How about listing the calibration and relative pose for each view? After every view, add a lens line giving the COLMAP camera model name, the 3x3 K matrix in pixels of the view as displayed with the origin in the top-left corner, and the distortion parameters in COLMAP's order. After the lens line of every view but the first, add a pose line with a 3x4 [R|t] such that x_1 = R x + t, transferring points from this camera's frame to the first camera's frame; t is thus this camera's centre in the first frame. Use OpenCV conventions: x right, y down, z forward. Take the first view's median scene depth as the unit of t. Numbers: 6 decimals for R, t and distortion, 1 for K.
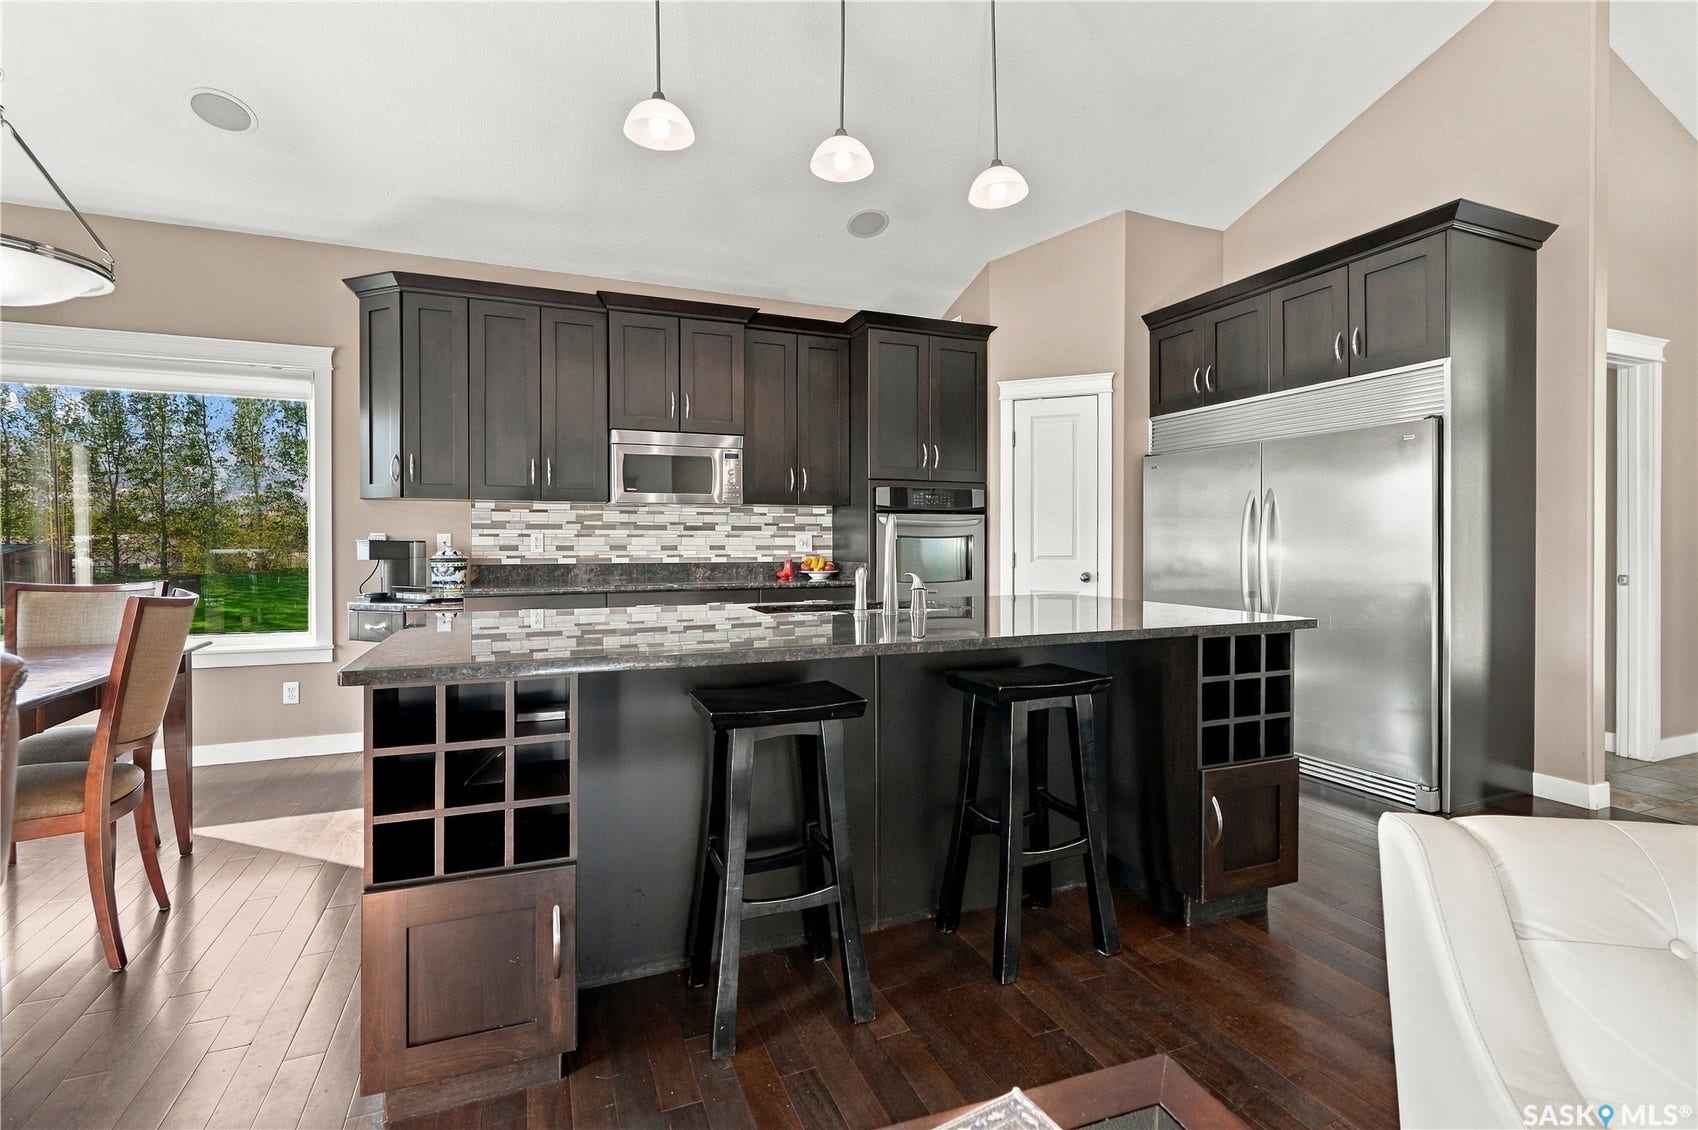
lens RADIAL K [[776.9, 0, 846.1], [0, 776.9, 548.4], [0, 0, 1]] dist [-0.001107, 0.001492]
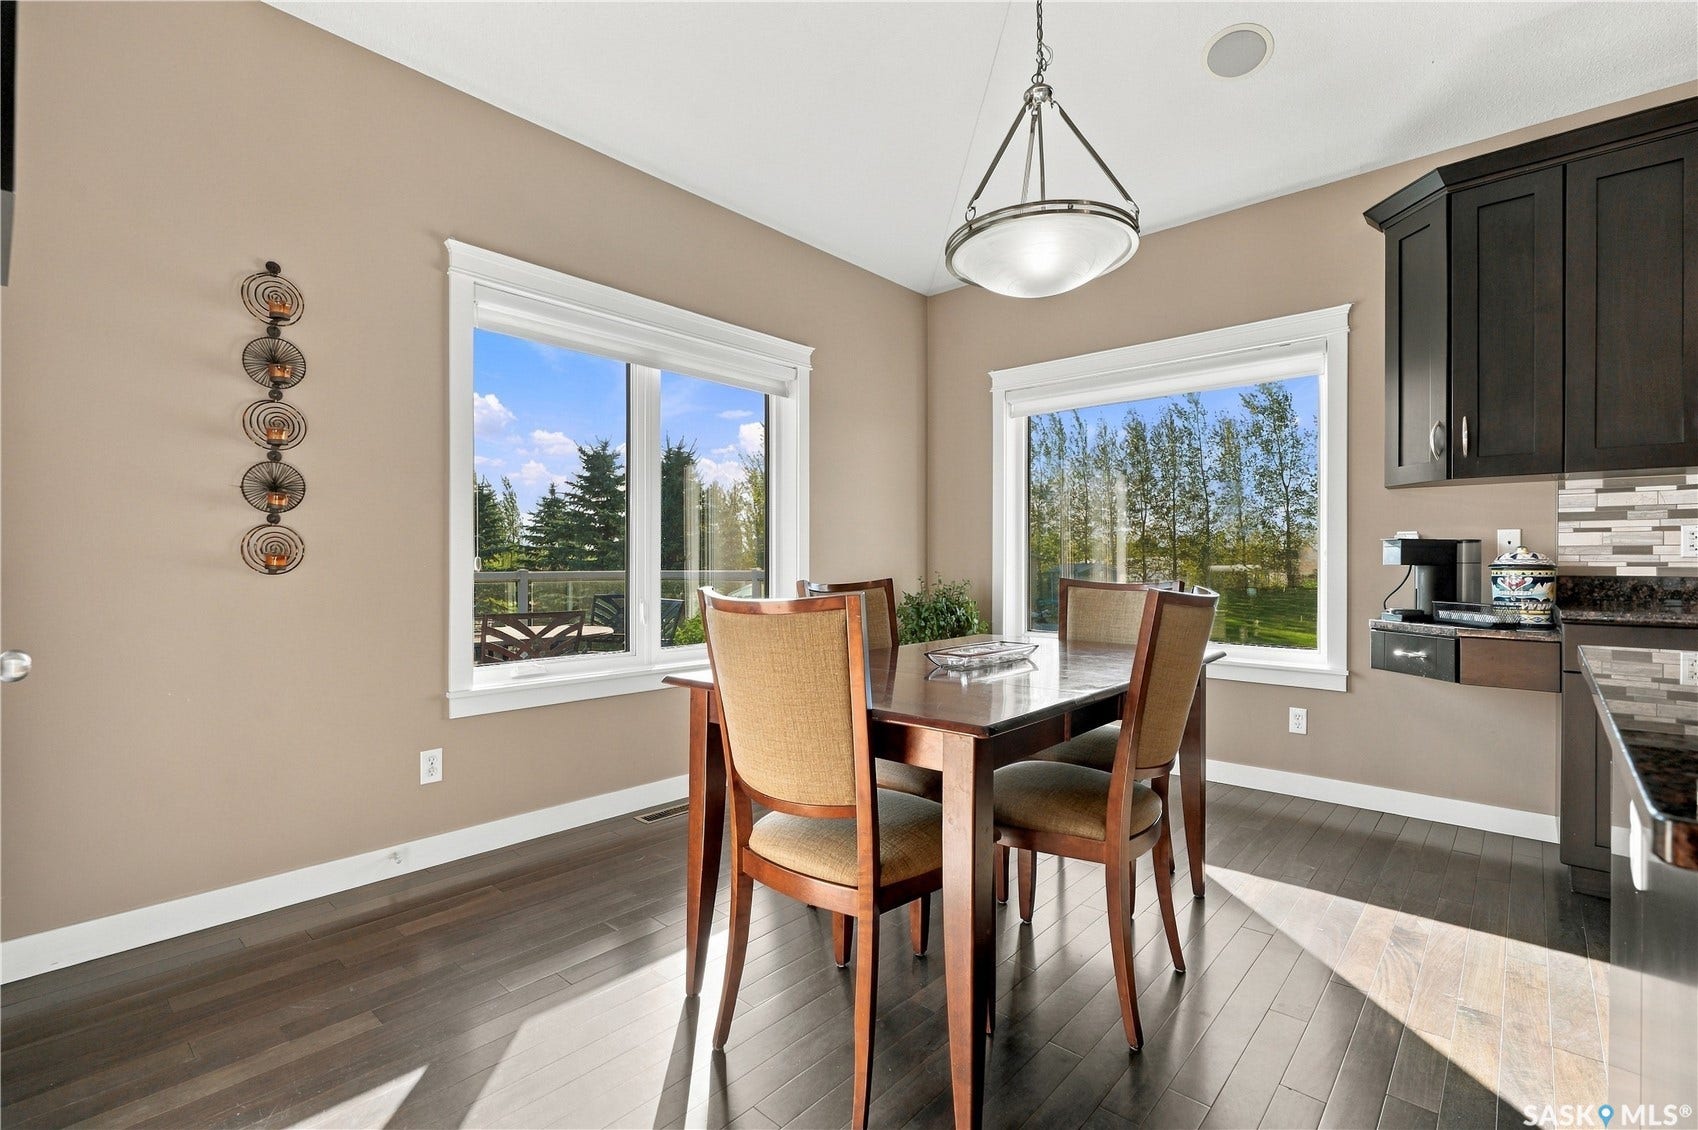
lens RADIAL K [[776.9, 0, 853.1], [0, 776.9, 560.4], [0, 0, 1]] dist [-0.001107, 0.001492]
pose [[0.442308, -0.000908, -0.896863, -0.153555], [-0.011156, 0.999917, -0.006515, 0.019001], [0.896794, 0.012887, 0.442261, 0.168376]]
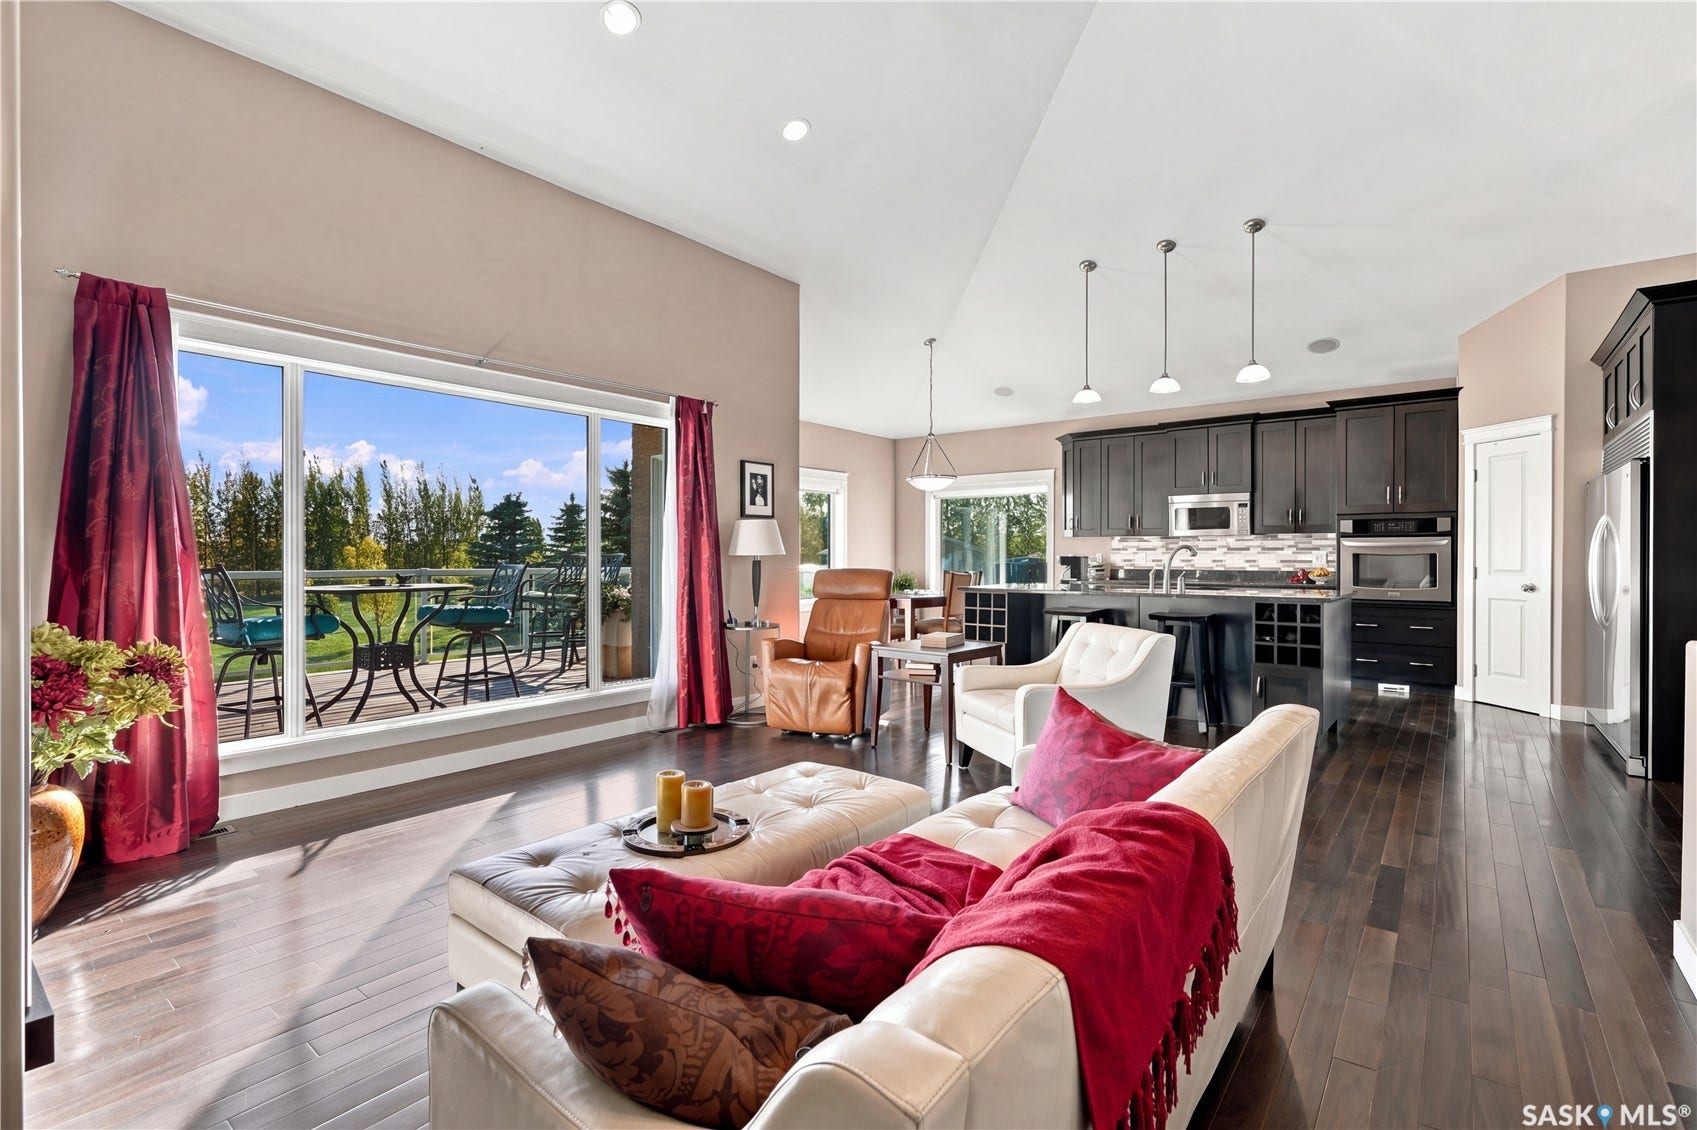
lens RADIAL K [[776.4, 0, 850.7], [0, 776.4, 560.0], [0, 0, 1]] dist [-0.001107, 0.001492]
pose [[0.487244, 0.005628, -0.873248, 0.898894], [-0.010053, 0.999949, 0.000836, 0.003281], [0.873208, 0.008372, 0.487276, -0.521029]]
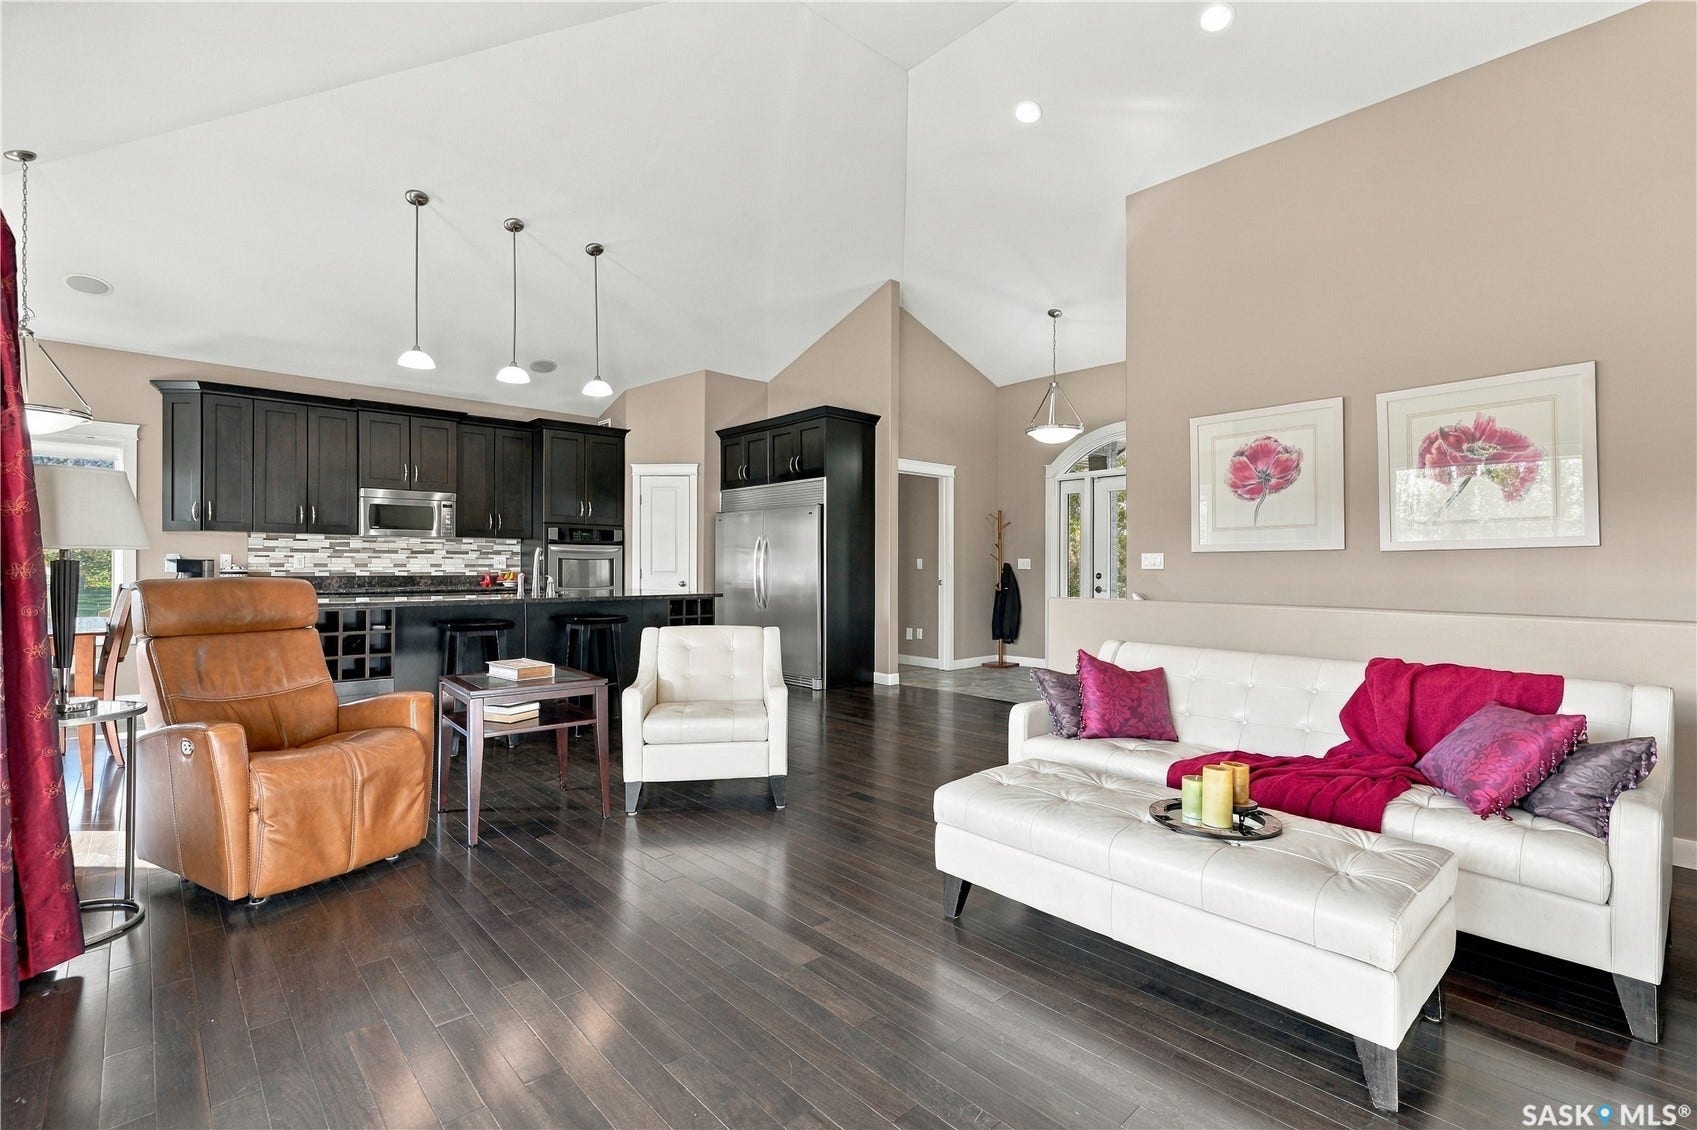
lens RADIAL K [[776.4, 0, 859.2], [0, 776.4, 563.6], [0, 0, 1]] dist [-0.001107, 0.001492]
pose [[0.936593, 0.003816, 0.350397, 0.082707], [-0.000080, 0.999943, -0.010674, 0.012583], [-0.350418, 0.009969, 0.936540, -0.763576]]
